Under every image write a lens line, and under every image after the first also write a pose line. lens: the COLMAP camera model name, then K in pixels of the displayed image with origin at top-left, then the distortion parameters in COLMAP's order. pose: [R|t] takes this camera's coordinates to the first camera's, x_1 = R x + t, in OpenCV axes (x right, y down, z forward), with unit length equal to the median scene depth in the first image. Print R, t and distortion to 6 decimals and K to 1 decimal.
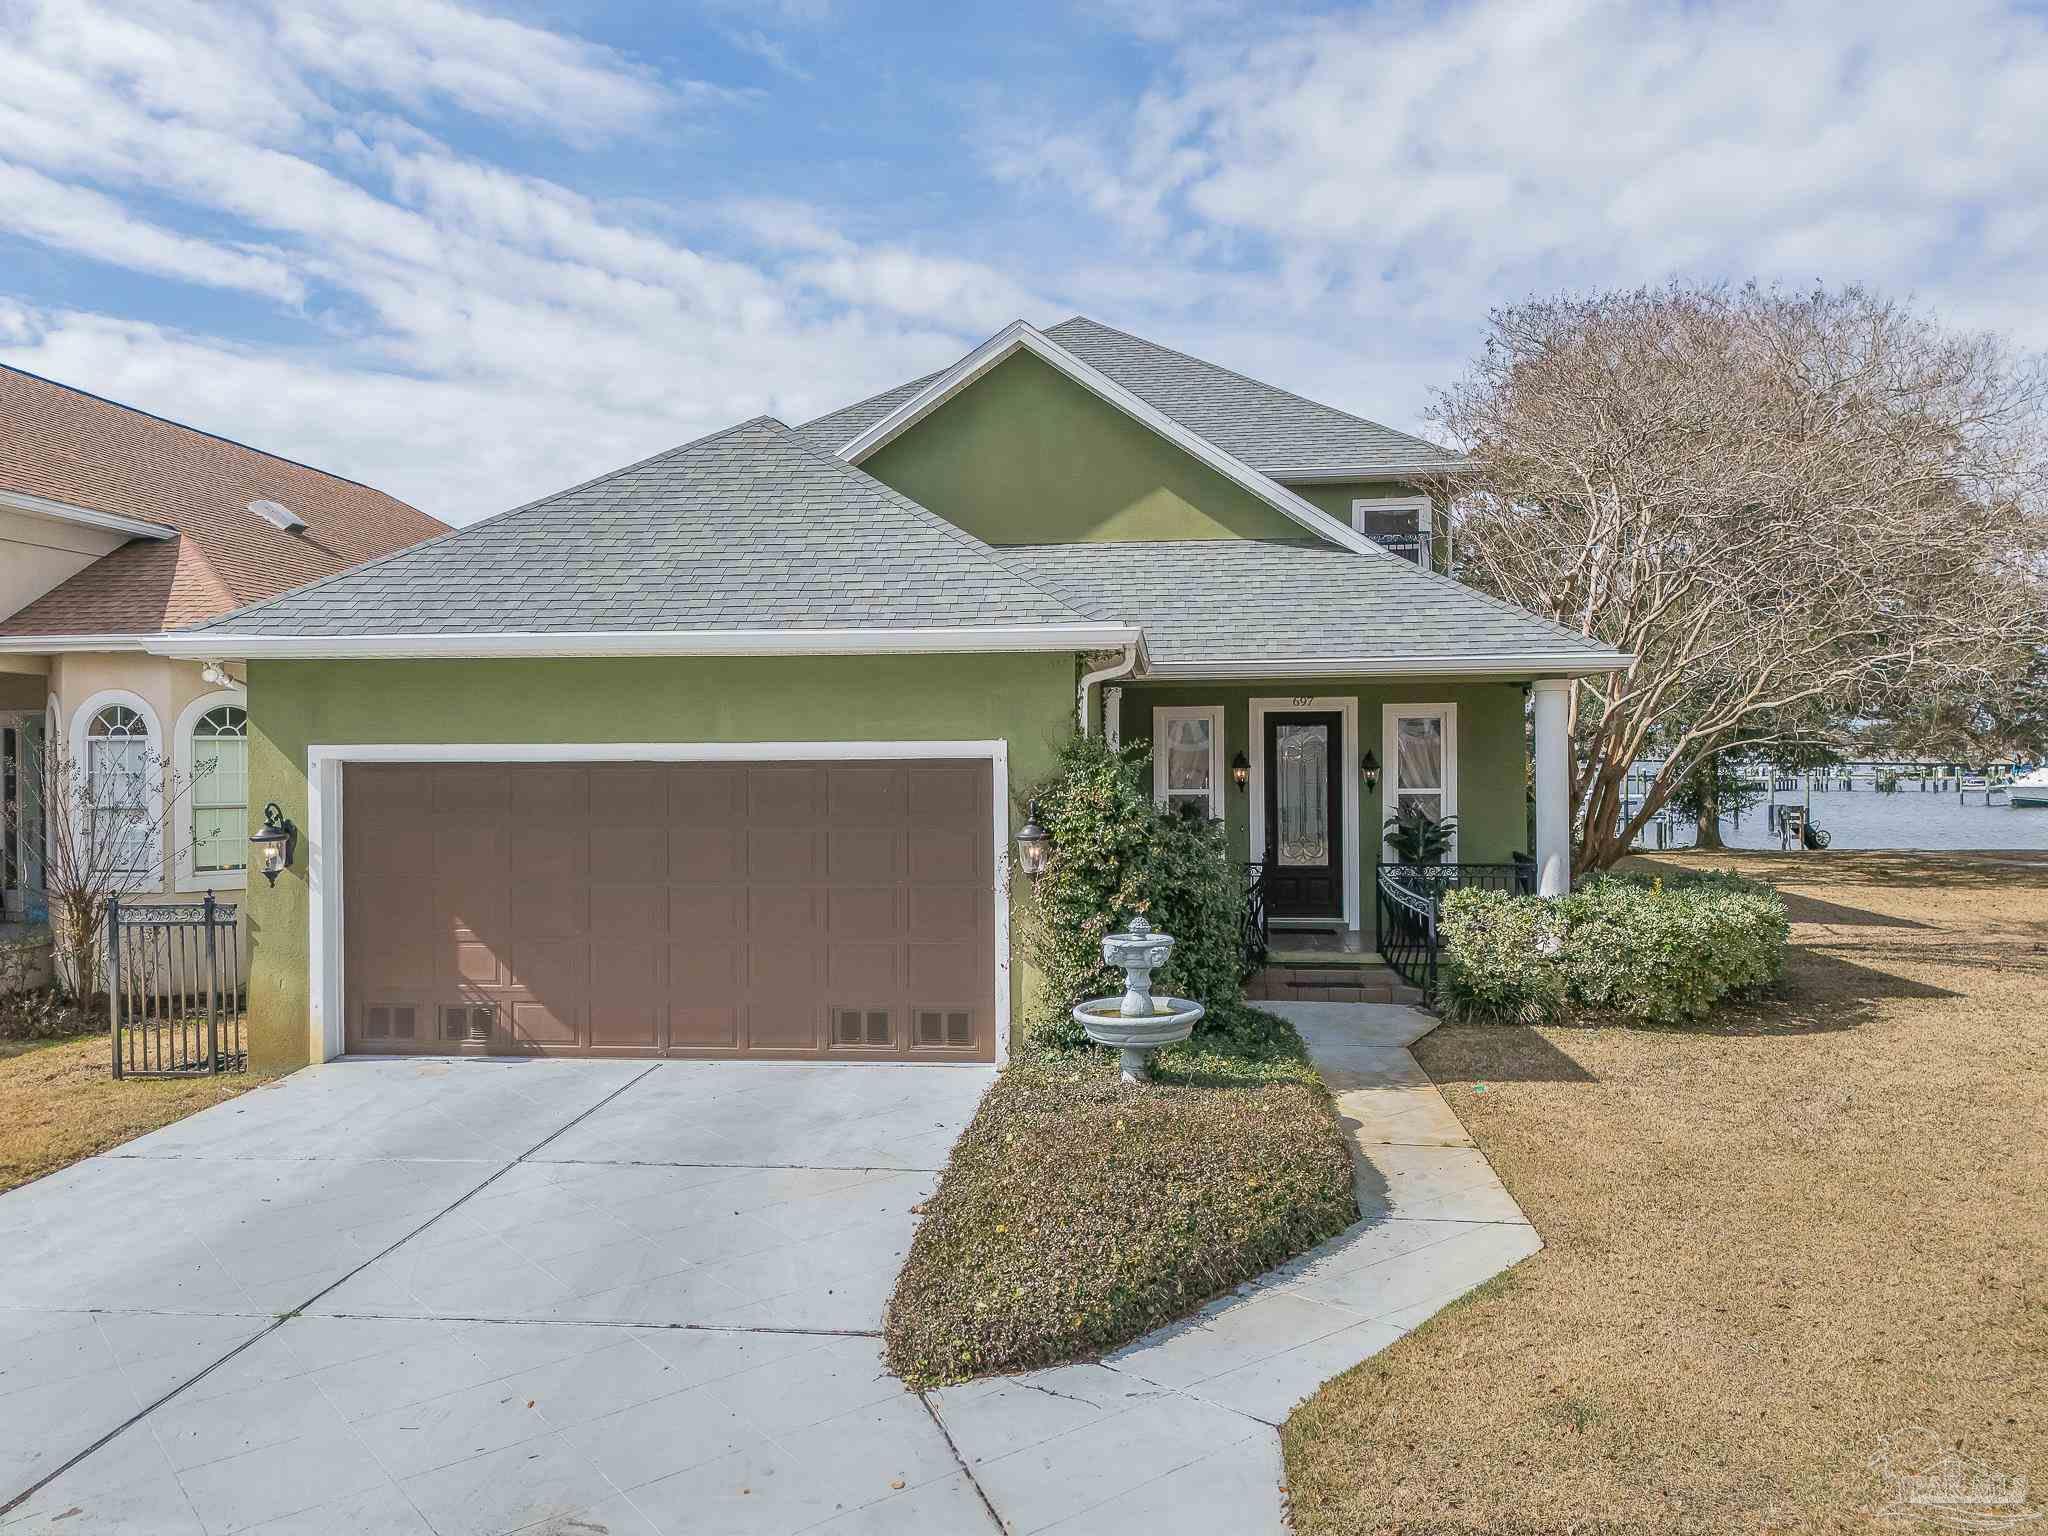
lens RADIAL K [[1522.6, 0, 1014.1], [0, 1522.6, 761.8], [0, 0, 1]] dist [0.097986, -0.090636]
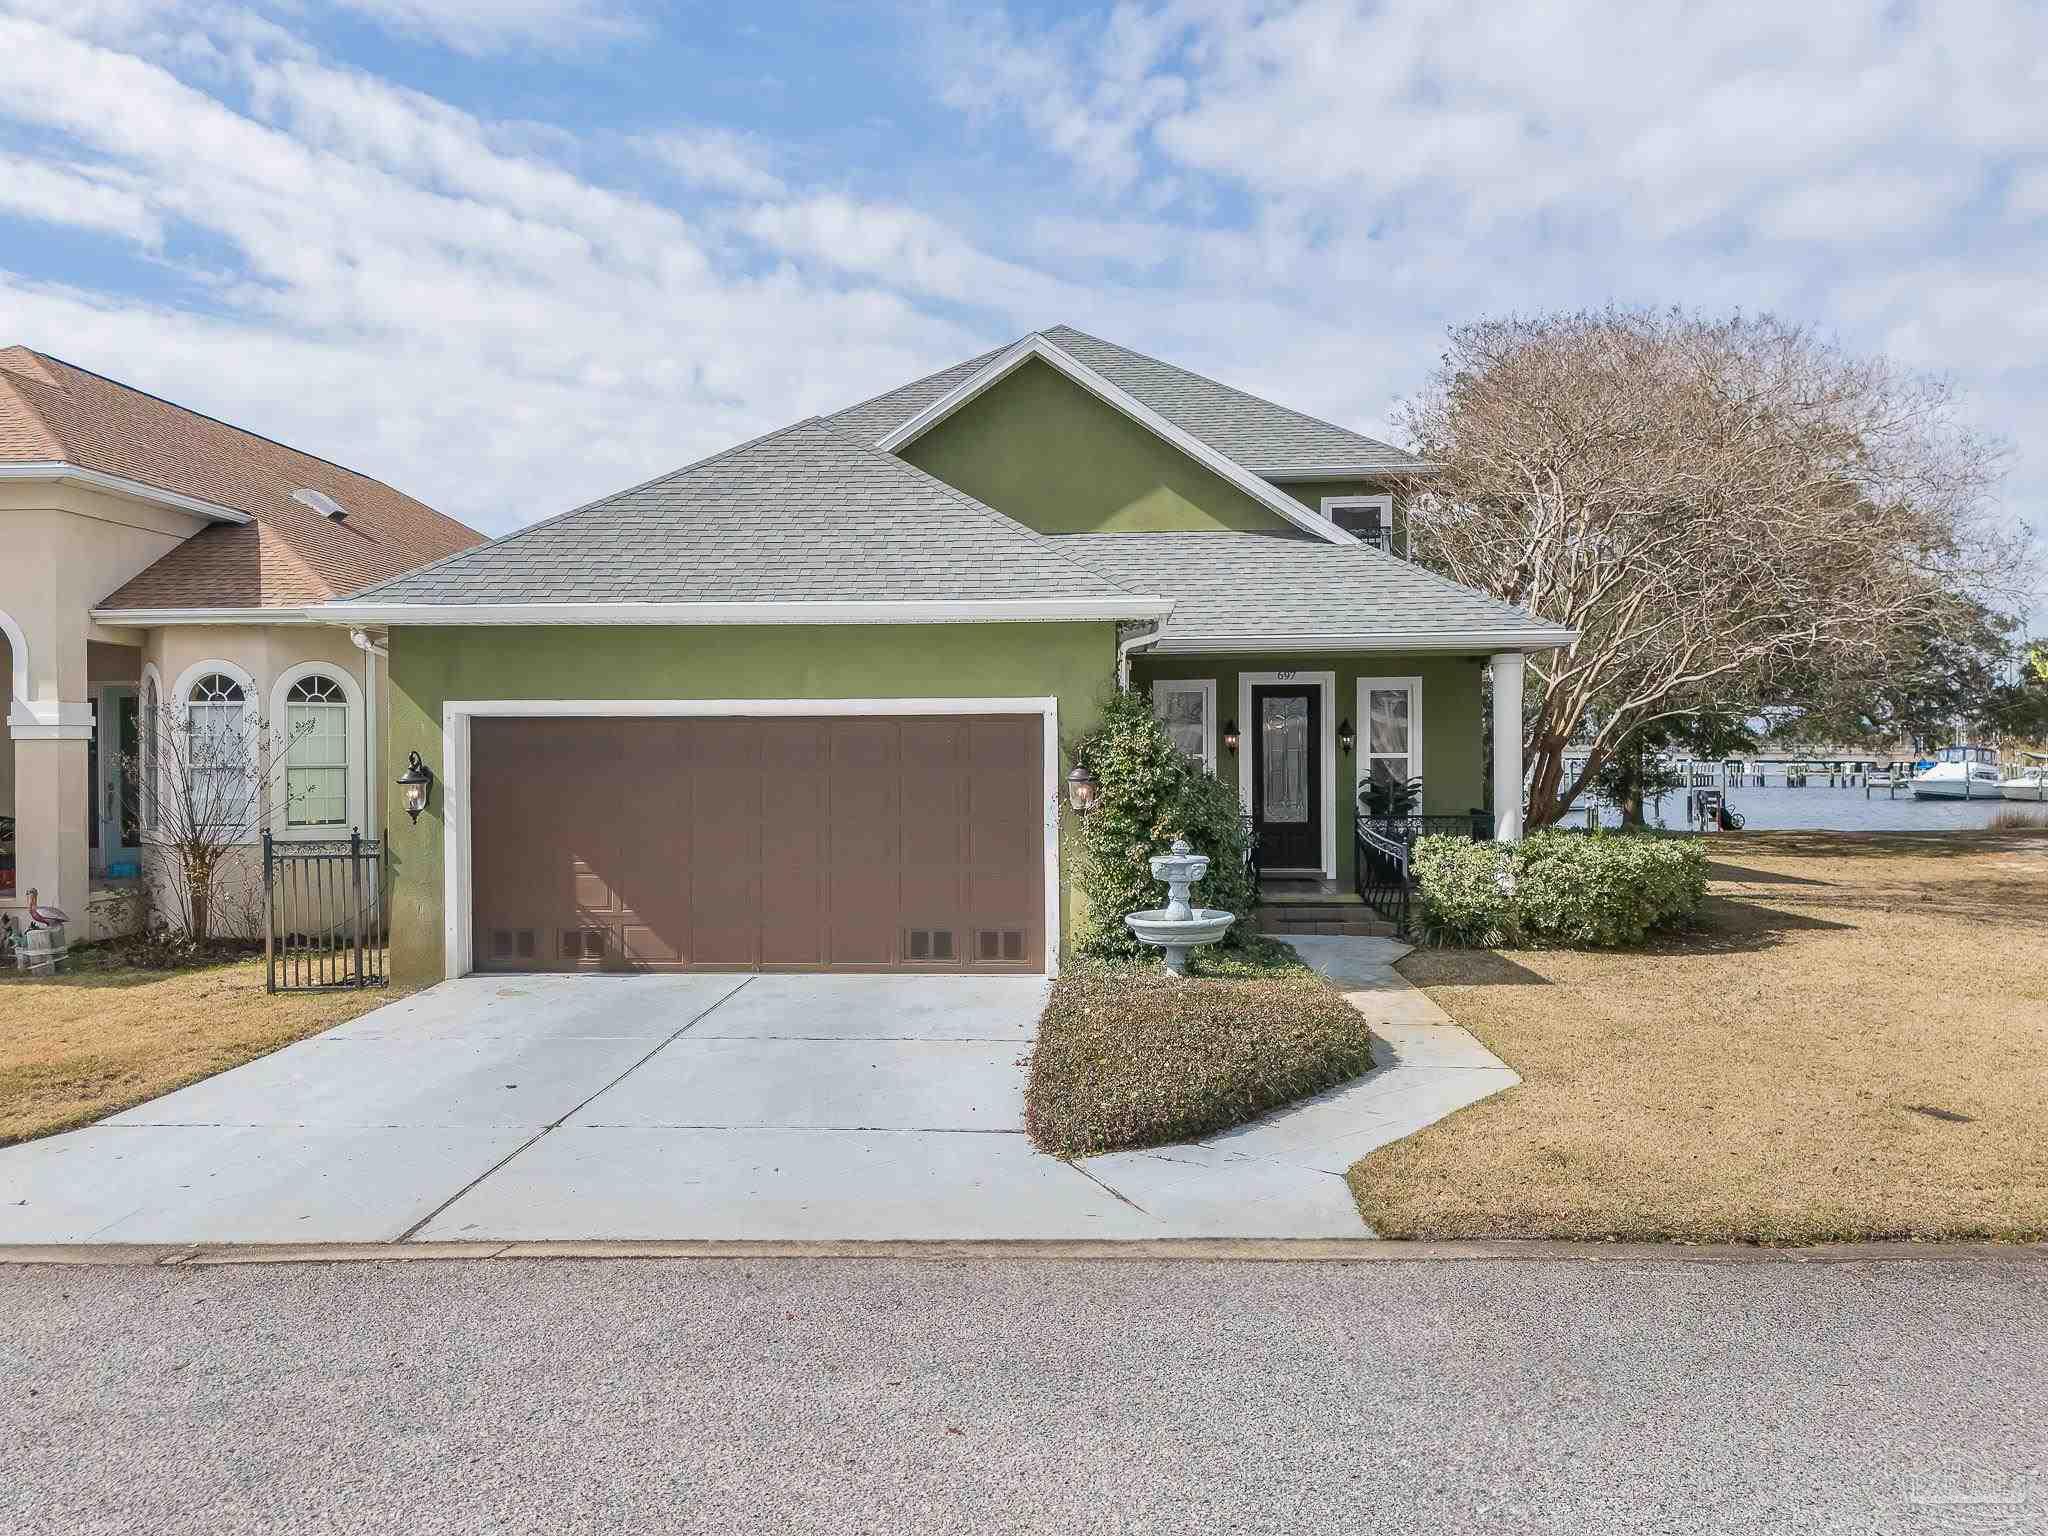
lens RADIAL K [[1522.6, 0, 1014.1], [0, 1522.6, 761.8], [0, 0, 1]] dist [0.097986, -0.090636]
pose [[0.999065, 0.001154, 0.043227, -0.071107], [-0.001187, 0.999999, 0.000738, 0.027993], [-0.043226, -0.000789, 0.999065, -0.134482]]
